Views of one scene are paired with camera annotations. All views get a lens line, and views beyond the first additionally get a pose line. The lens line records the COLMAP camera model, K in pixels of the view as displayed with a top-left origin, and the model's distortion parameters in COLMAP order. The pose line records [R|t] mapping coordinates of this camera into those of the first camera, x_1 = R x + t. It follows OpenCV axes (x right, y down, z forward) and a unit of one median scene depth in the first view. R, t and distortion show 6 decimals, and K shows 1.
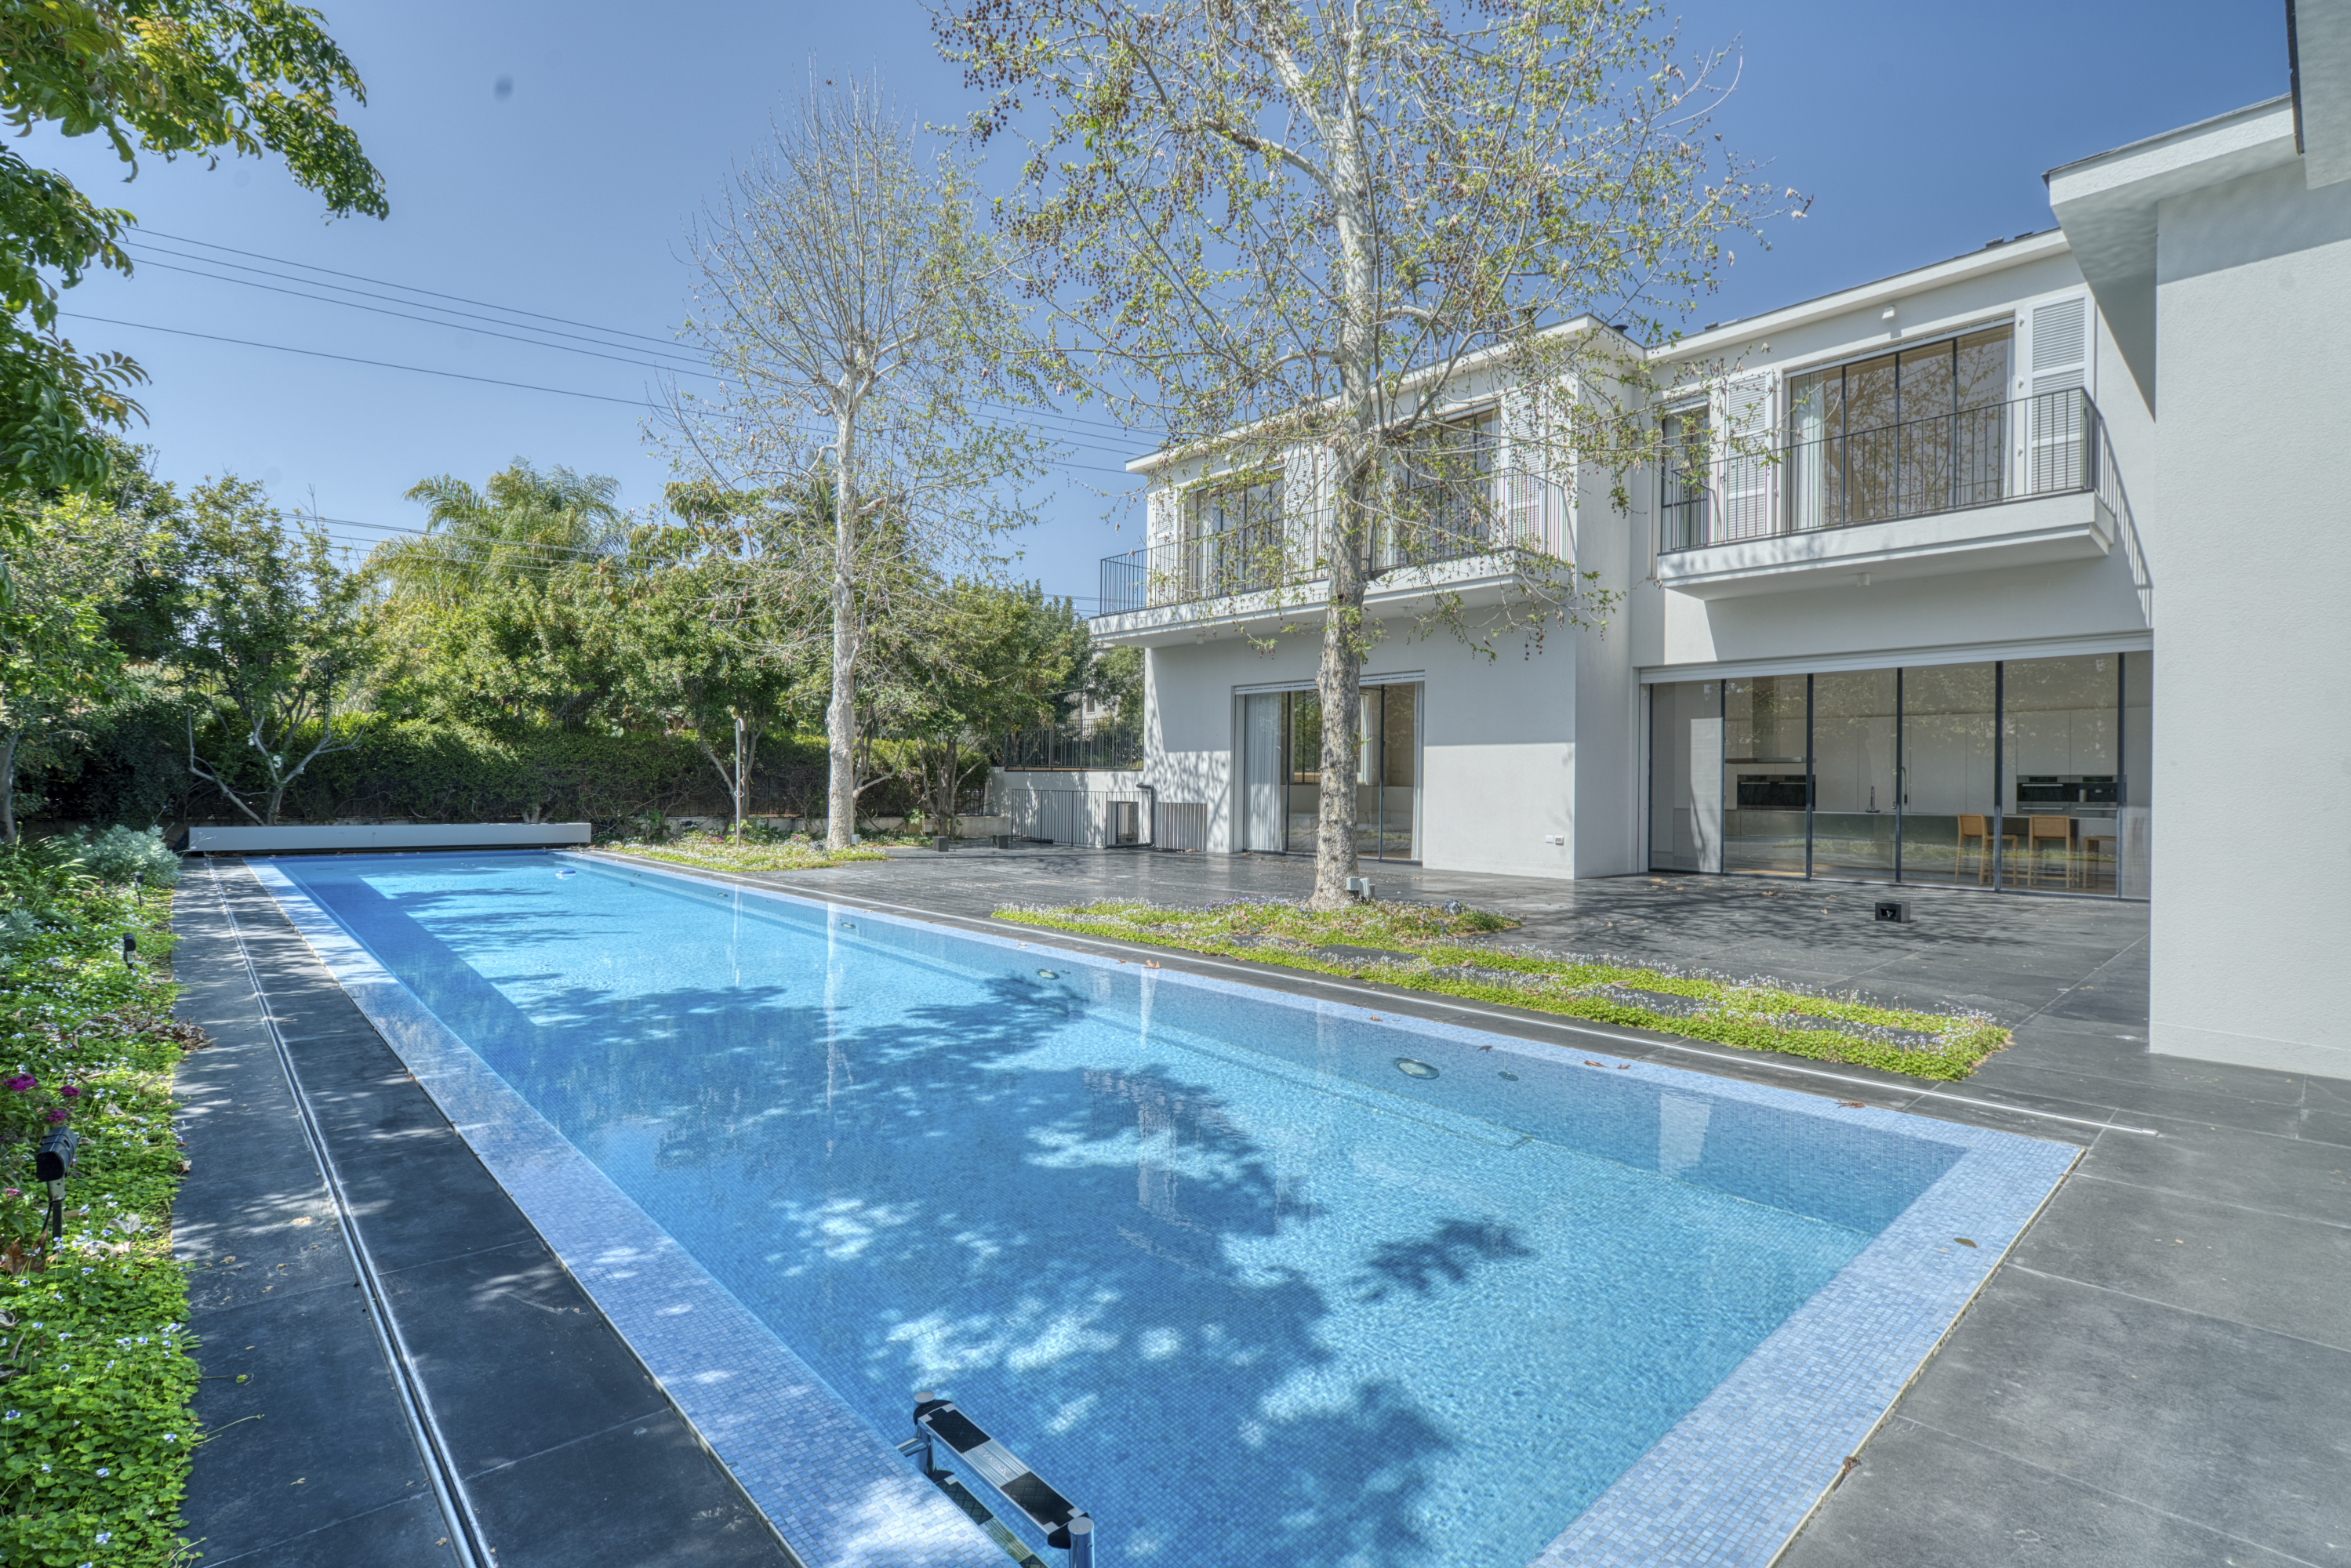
lens RADIAL K [[1083.2, 0, 1176.0], [0, 1083.2, 791.8], [0, 0, 1]] dist [-0.004617, -0.000808]
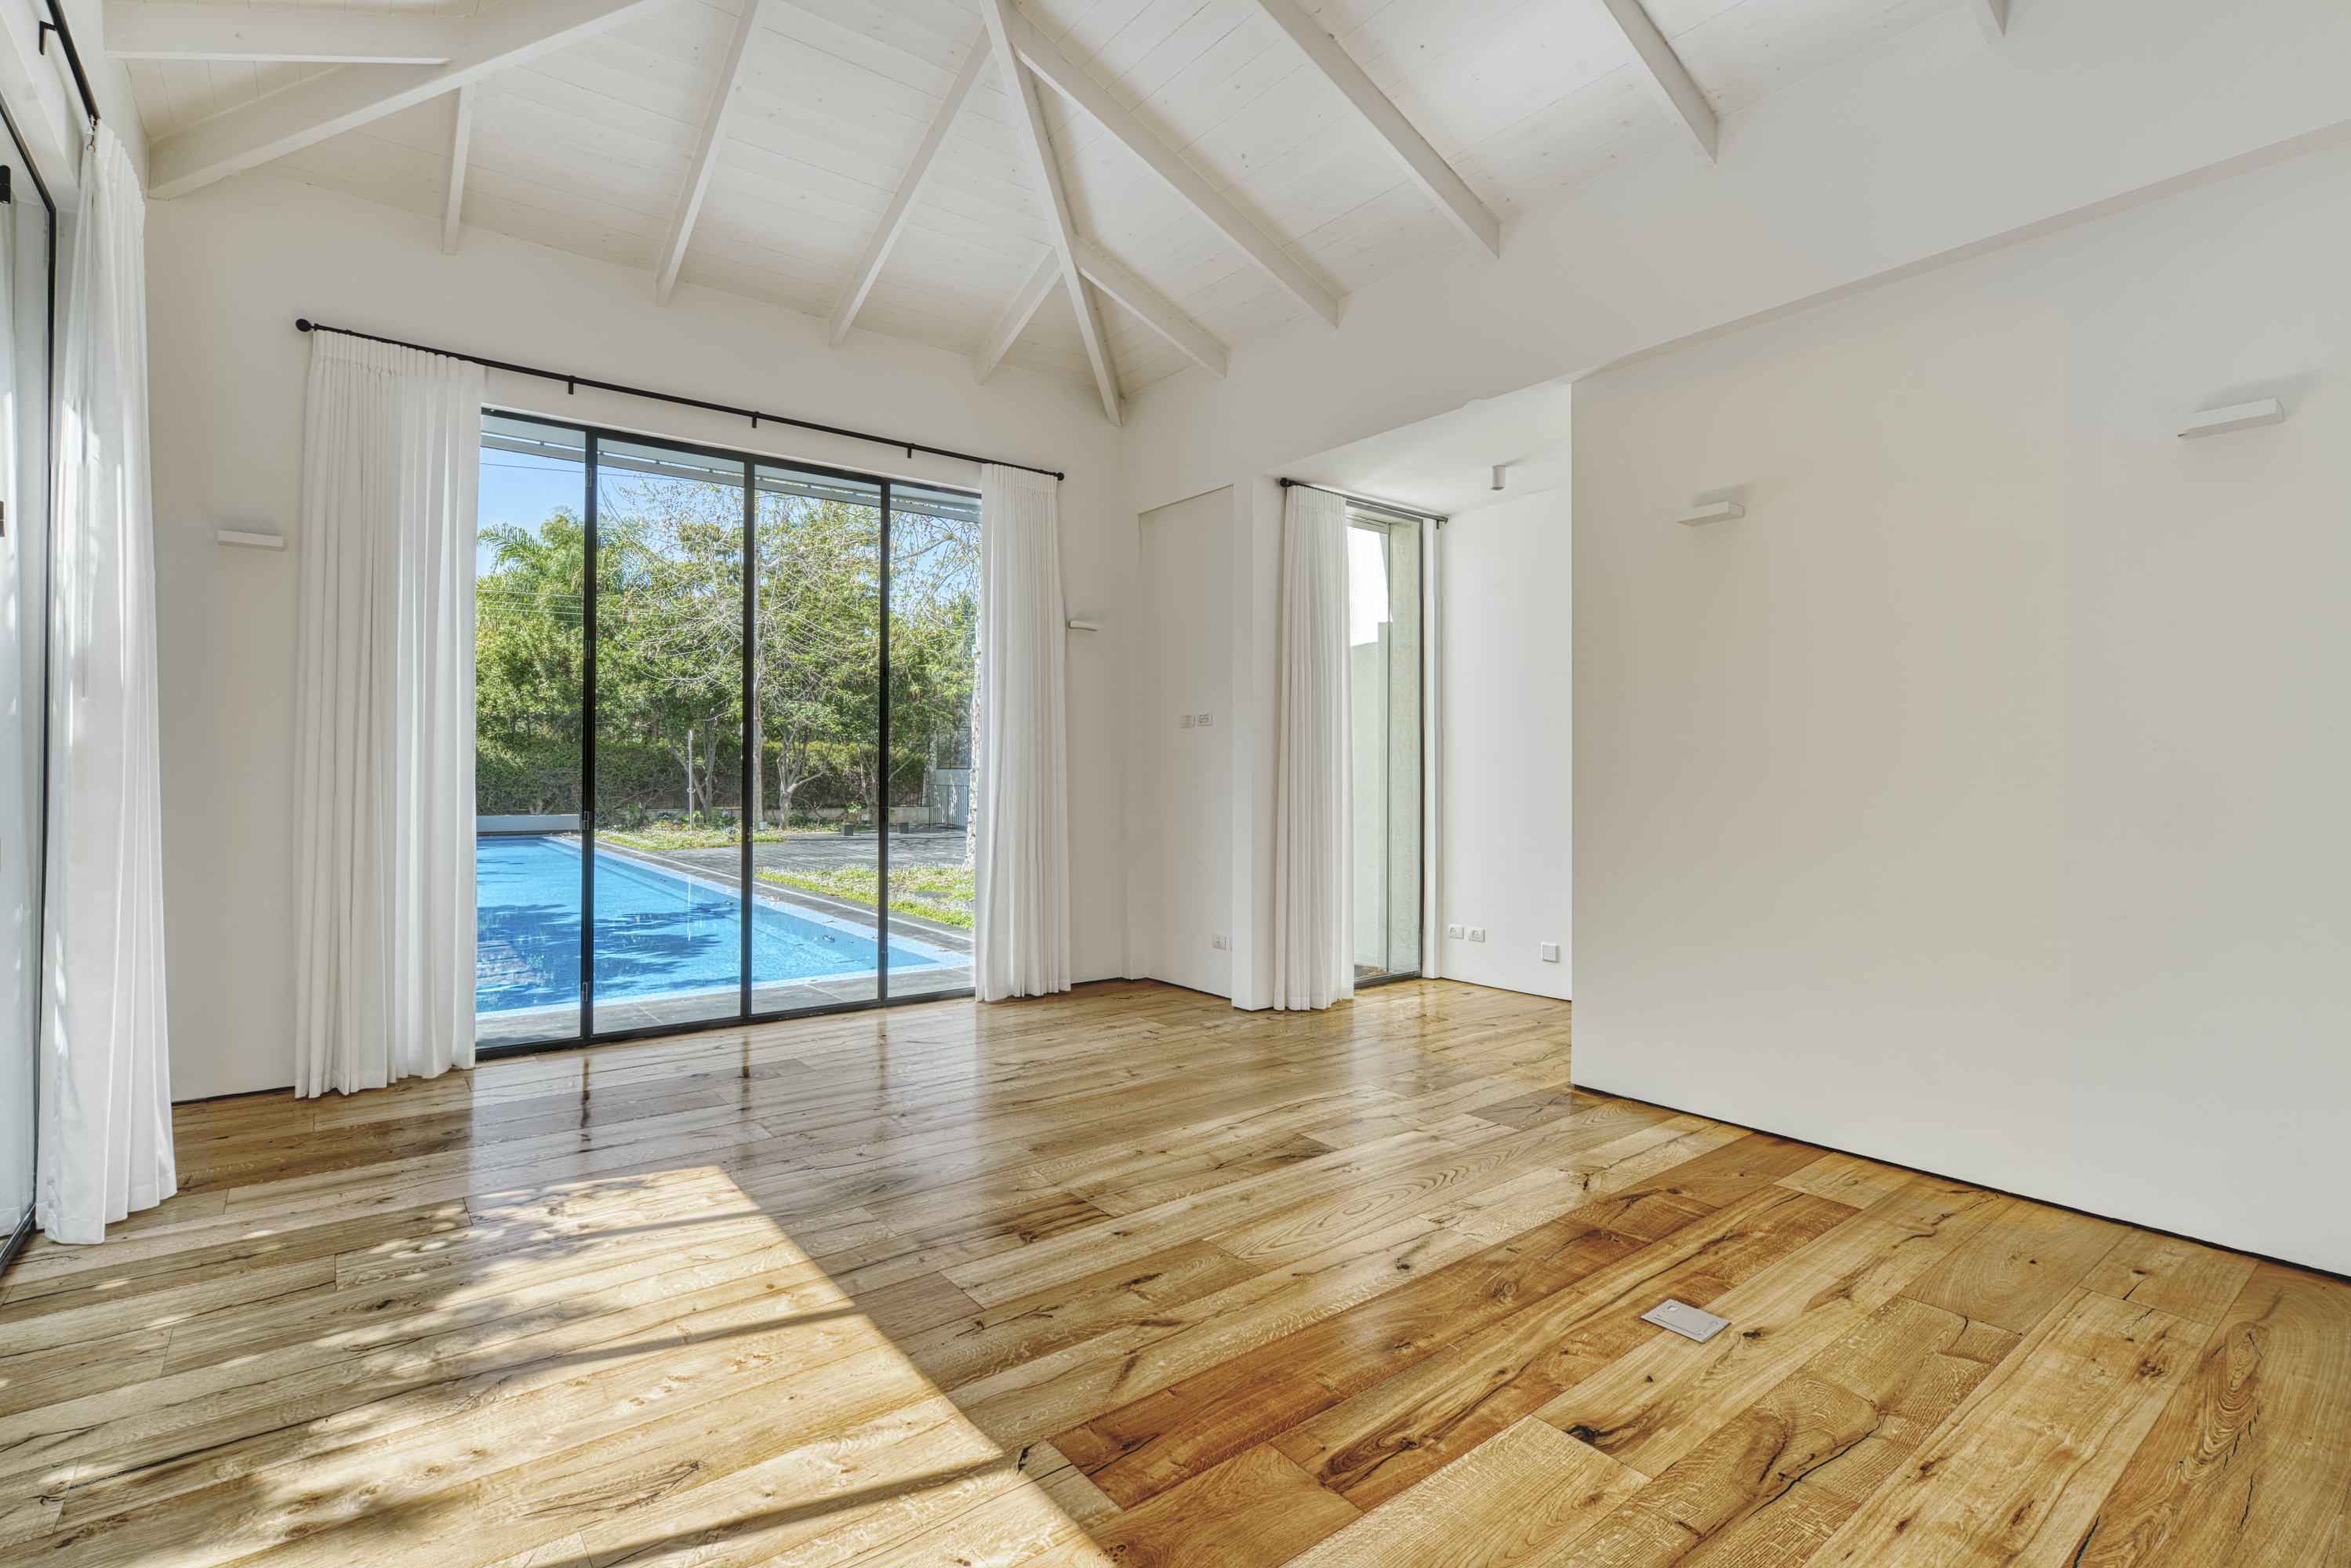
lens RADIAL K [[1083.2, 0, 1176.1], [0, 1083.2, 771.6], [0, 0, 1]] dist [-0.004617, -0.000808]
pose [[0.996248, -0.009004, -0.086077, 0.263830], [0.008351, 0.999934, -0.007948, -0.005298], [0.086143, 0.007199, 0.996257, -0.201039]]
